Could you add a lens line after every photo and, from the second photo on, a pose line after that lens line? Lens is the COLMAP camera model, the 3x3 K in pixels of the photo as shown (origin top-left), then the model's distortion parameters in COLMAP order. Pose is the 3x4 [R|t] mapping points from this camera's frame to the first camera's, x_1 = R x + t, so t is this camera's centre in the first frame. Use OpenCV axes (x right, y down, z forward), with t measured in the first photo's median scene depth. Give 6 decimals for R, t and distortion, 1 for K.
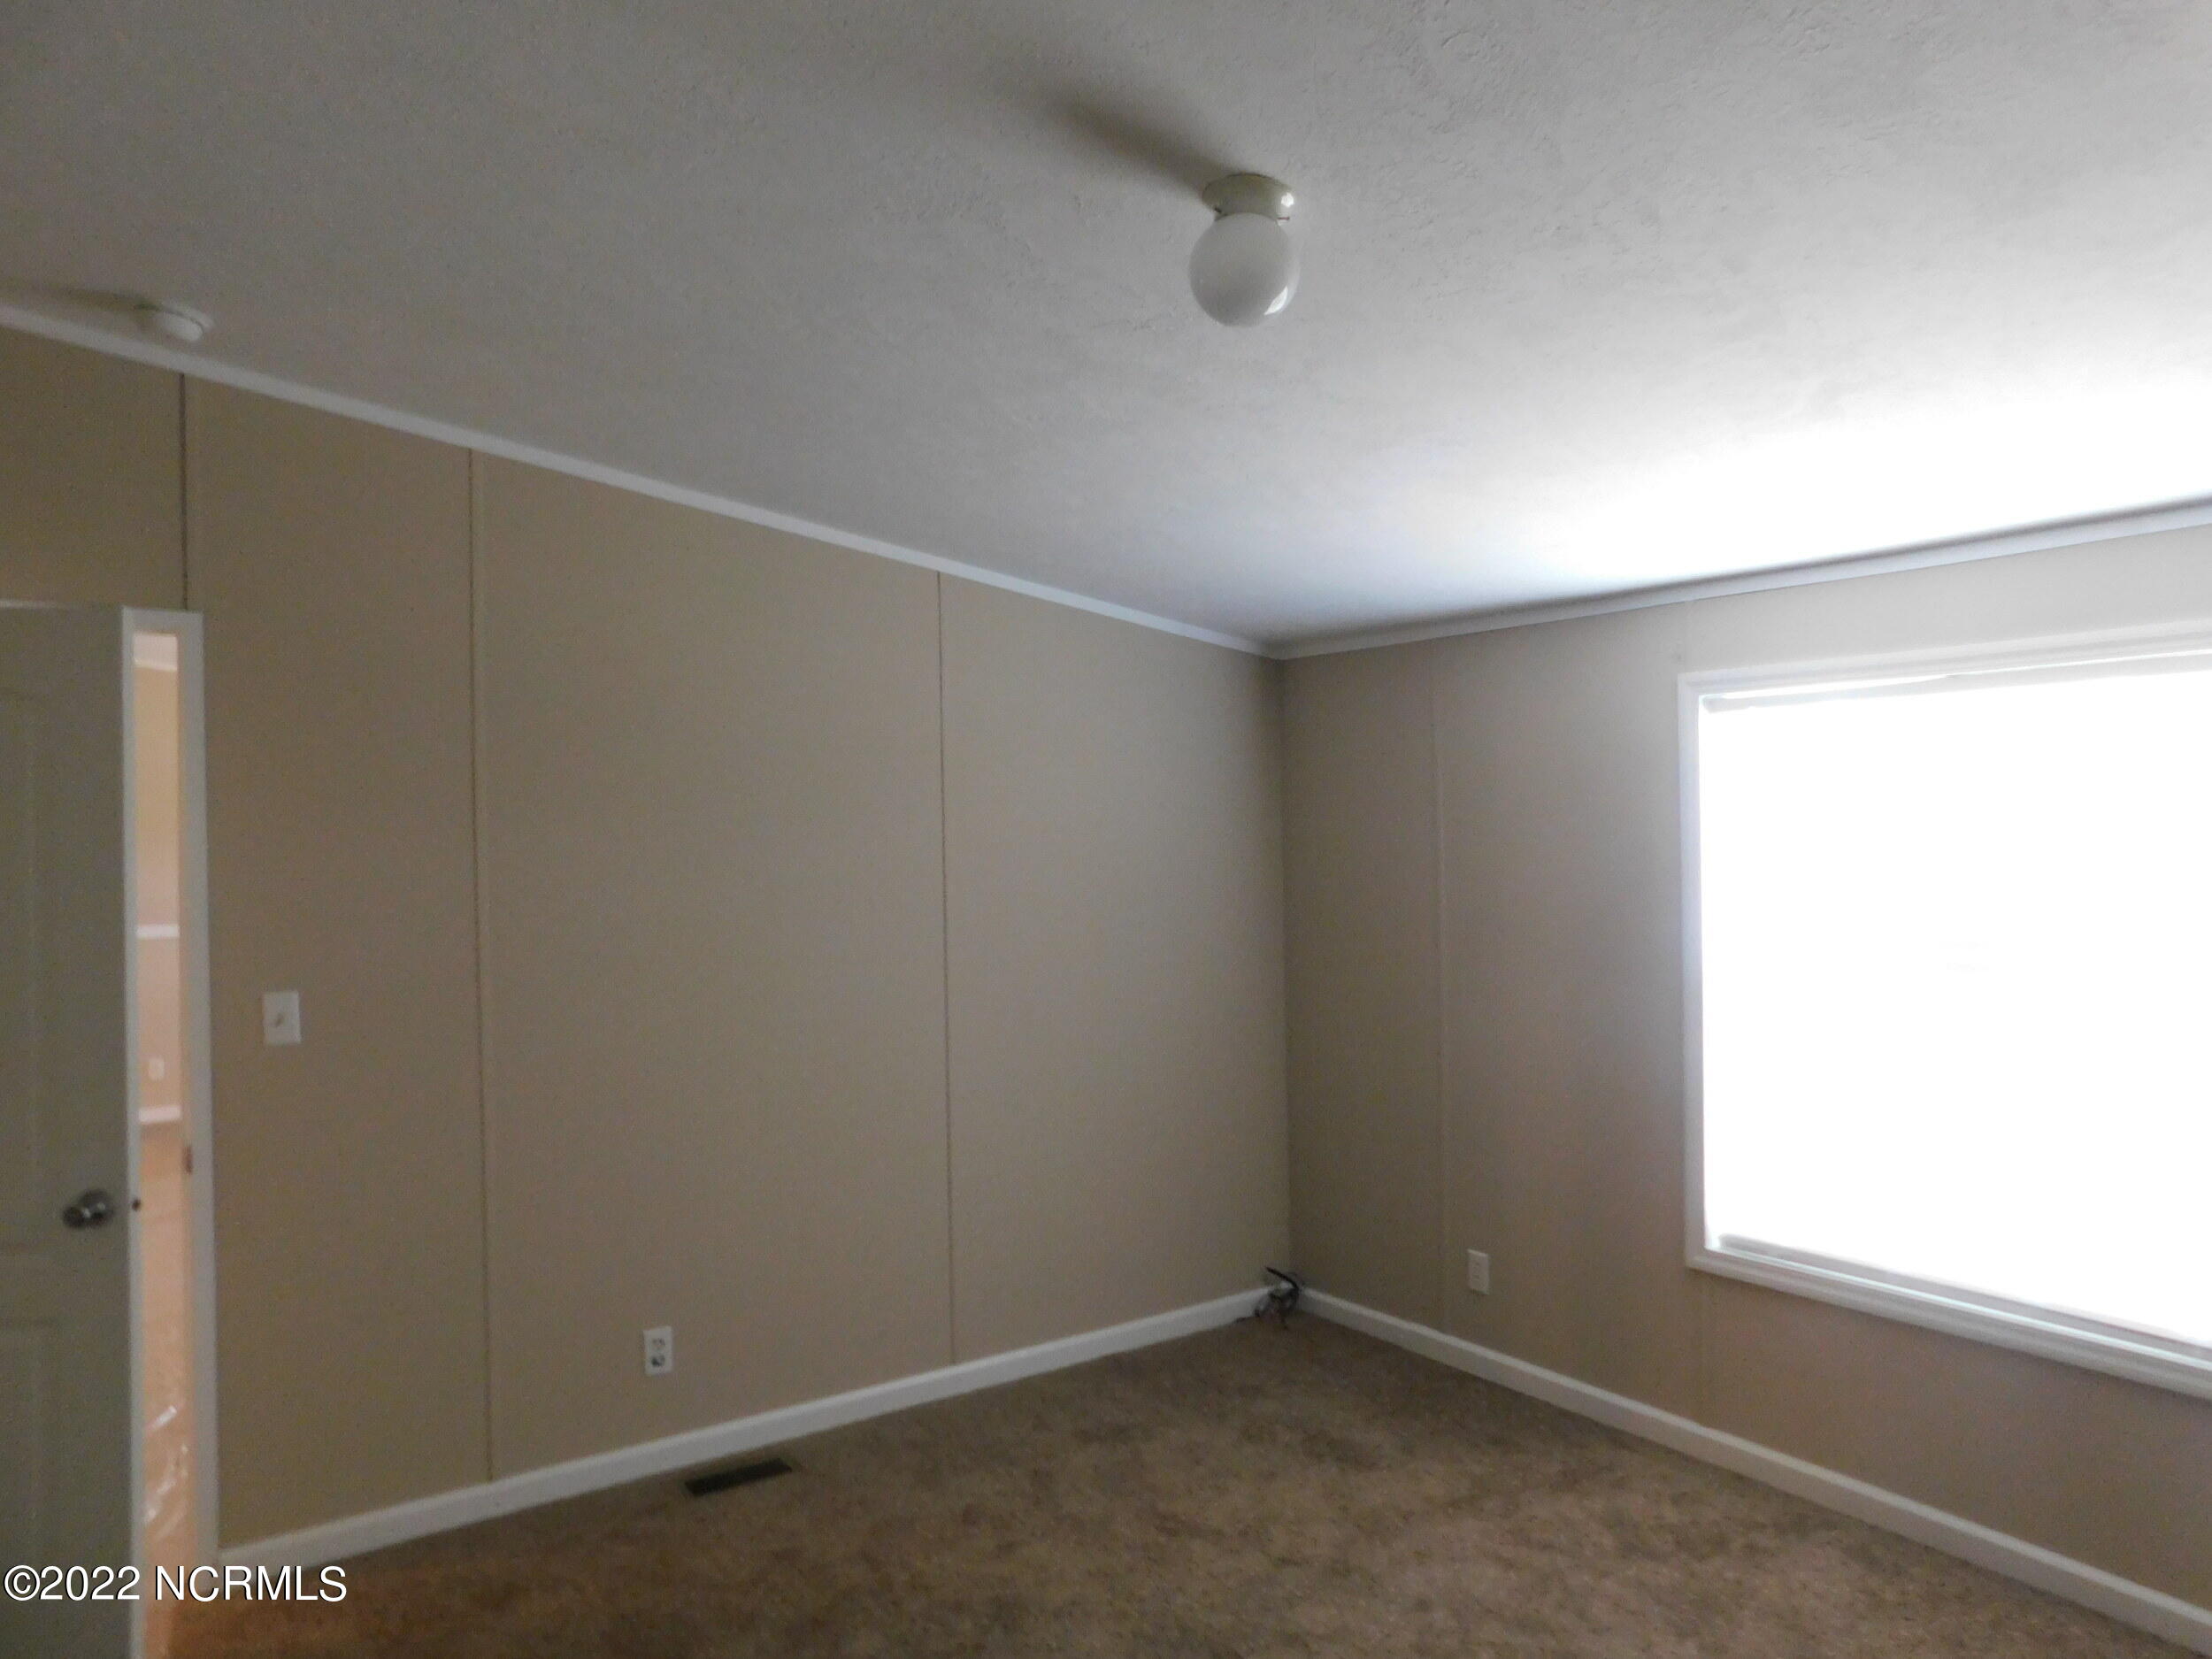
lens RADIAL K [[1463.2, 0, 1083.6], [0, 1463.2, 831.4], [0, 0, 1]] dist [-0.070943, 0.060643]
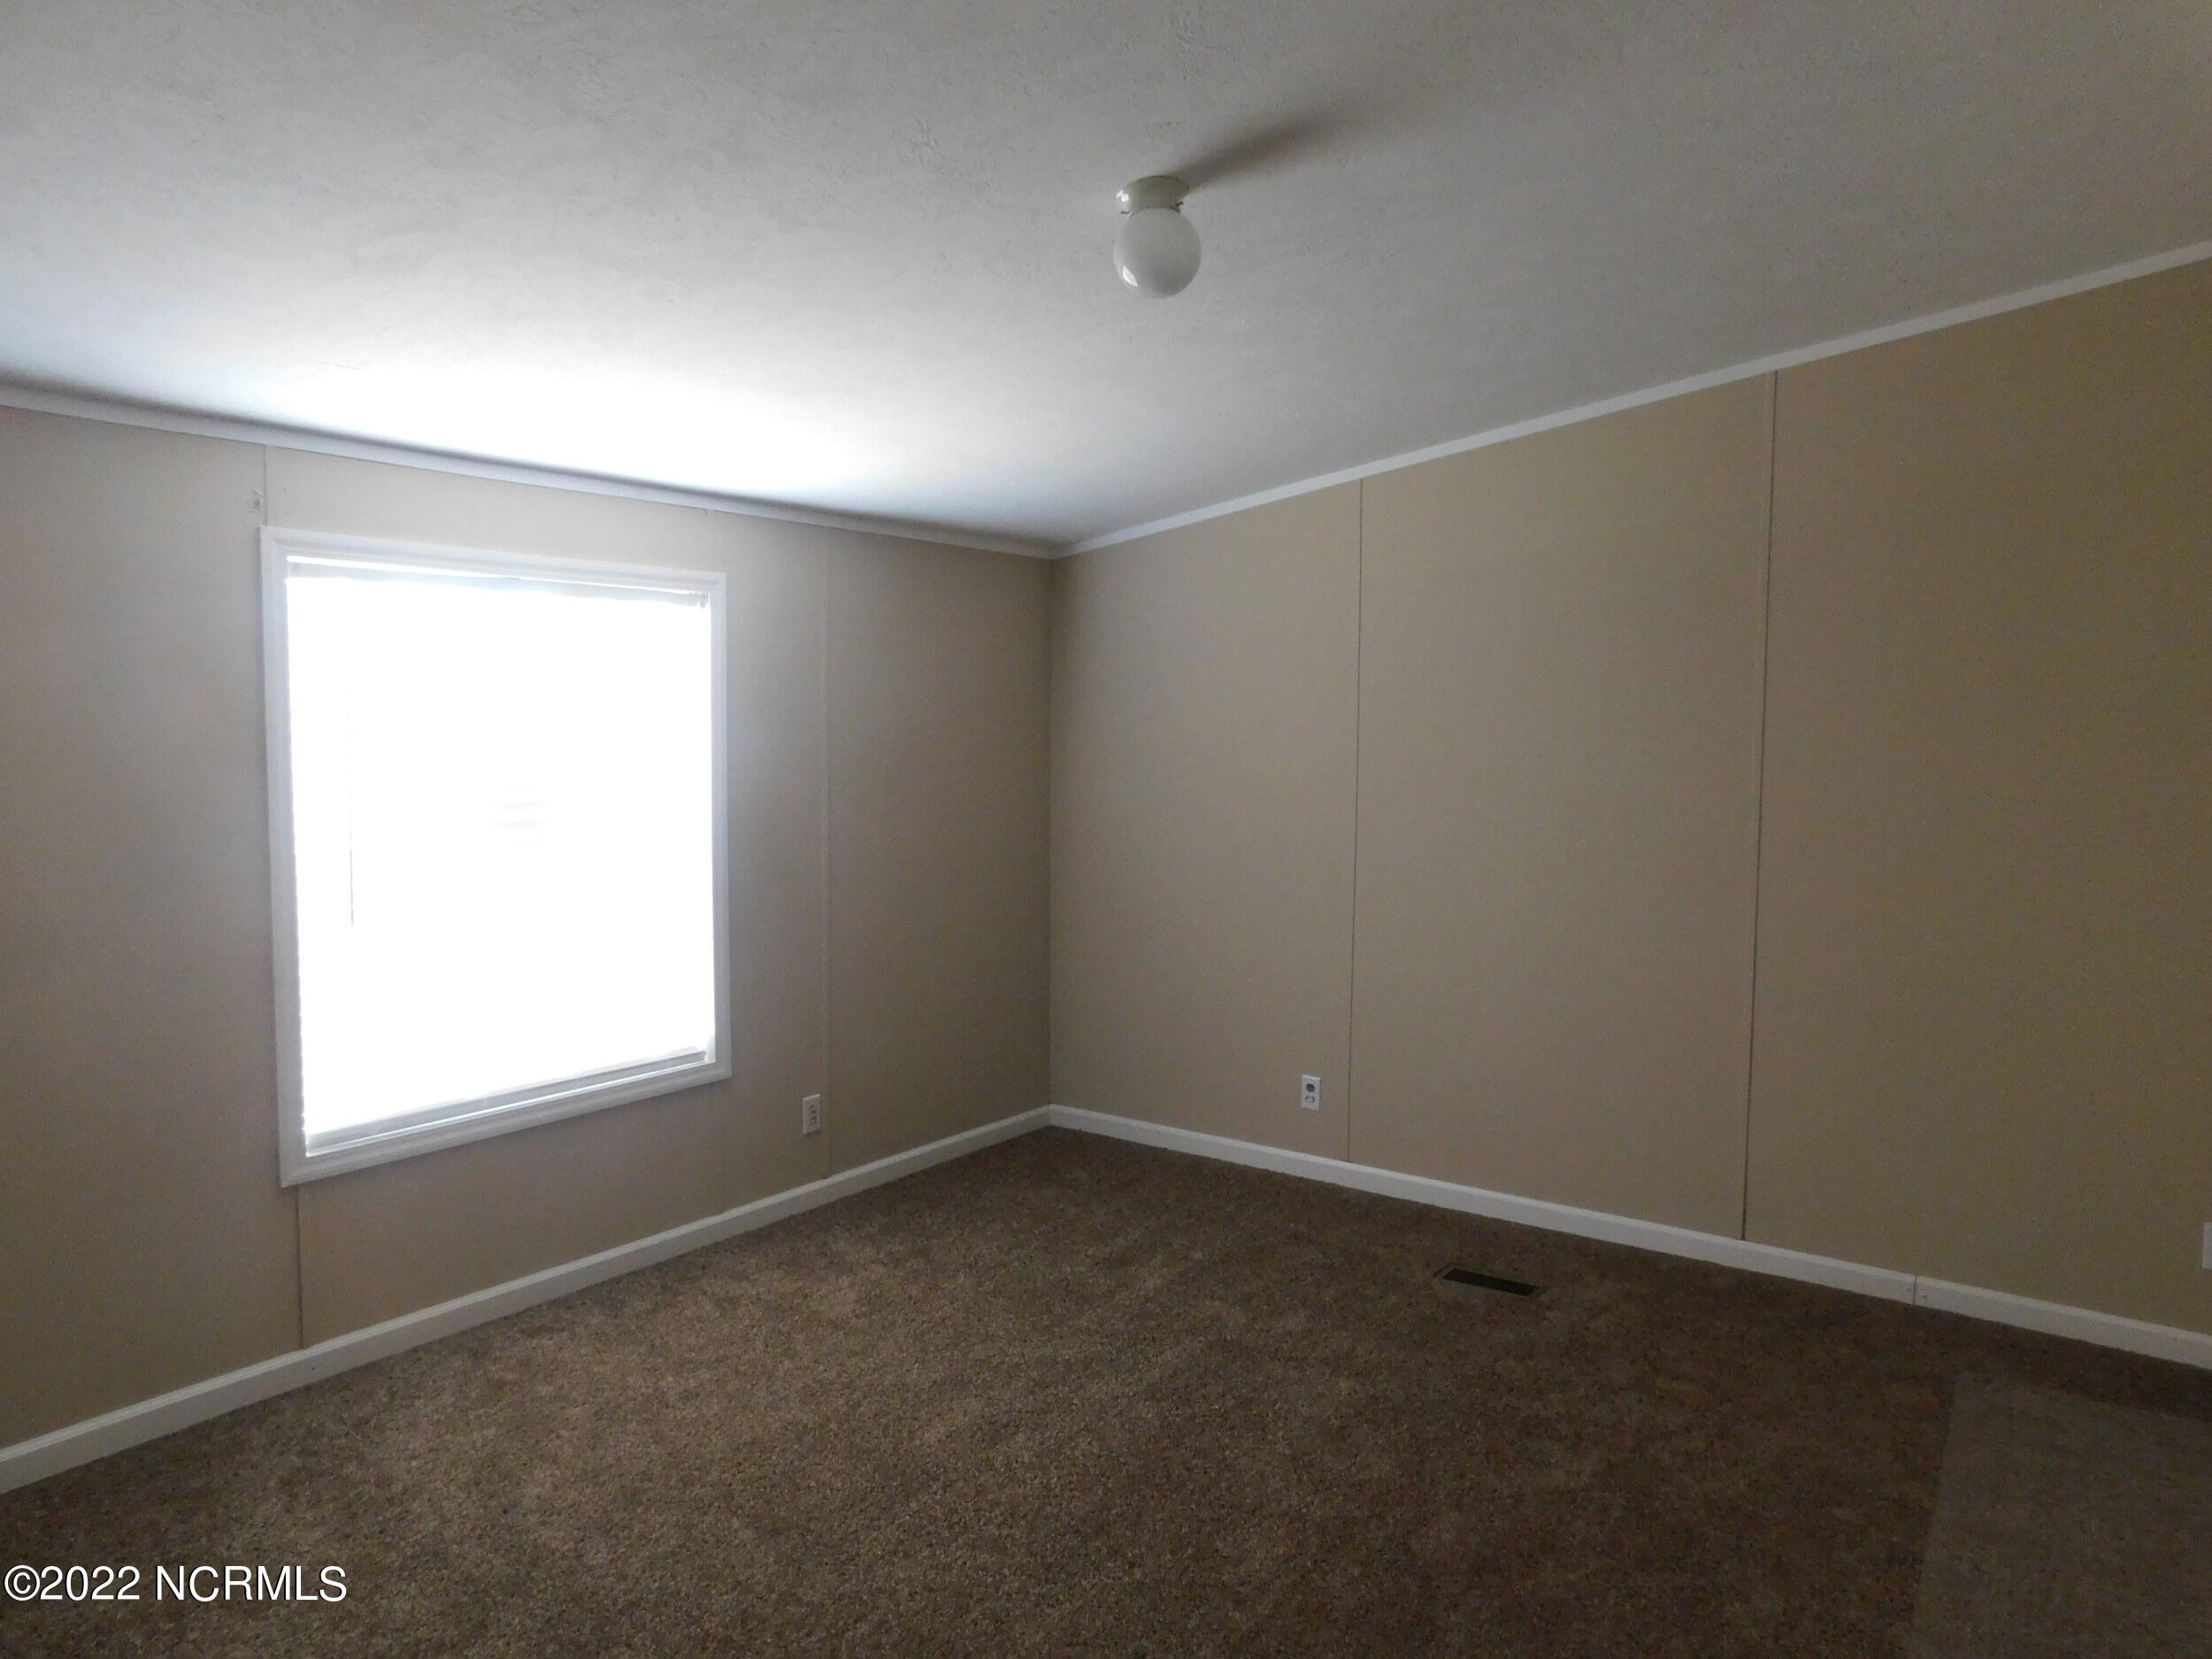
lens RADIAL K [[1463.2, 0, 1114.6], [0, 1463.2, 806.5], [0, 0, 1]] dist [-0.070943, 0.060643]
pose [[-0.332627, -0.055795, 0.941407, -0.599689], [-0.013472, 0.998428, 0.054415, 0.006487], [-0.942962, 0.005417, -0.332856, 0.818959]]
